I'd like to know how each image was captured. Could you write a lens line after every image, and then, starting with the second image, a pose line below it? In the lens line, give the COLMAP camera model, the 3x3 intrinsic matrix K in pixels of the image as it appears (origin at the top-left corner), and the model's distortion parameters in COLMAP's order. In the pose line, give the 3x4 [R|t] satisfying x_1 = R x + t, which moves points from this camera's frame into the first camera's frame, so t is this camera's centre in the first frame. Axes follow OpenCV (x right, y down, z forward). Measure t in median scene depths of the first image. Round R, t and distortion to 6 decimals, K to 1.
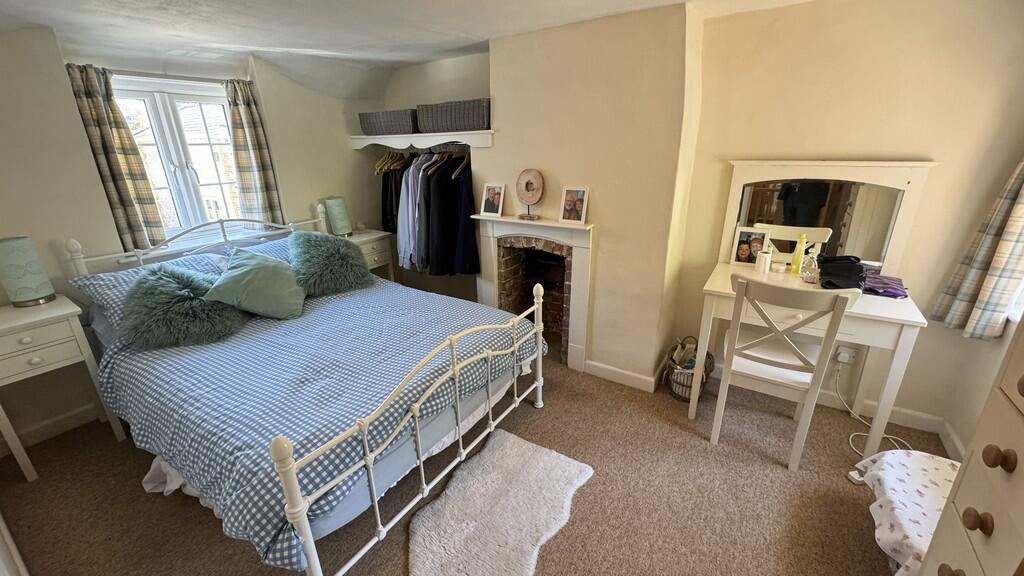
lens RADIAL K [[405.8, 0, 508.7], [0, 405.8, 290.5], [0, 0, 1]] dist [-0.001698, 0.000394]
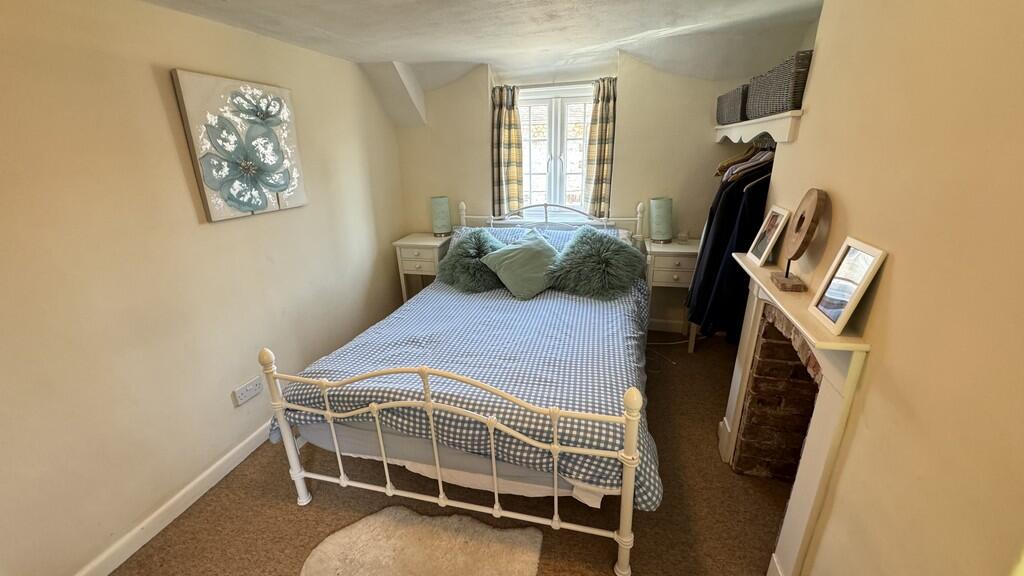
lens RADIAL K [[405.8, 0, 510.3], [0, 405.8, 288.6], [0, 0, 1]] dist [-0.001698, 0.000394]
pose [[0.319076, 0.323750, -0.890717, 0.452840], [-0.301400, 0.925713, 0.228502, -0.211190], [0.898526, 0.195552, 0.392952, 0.559078]]
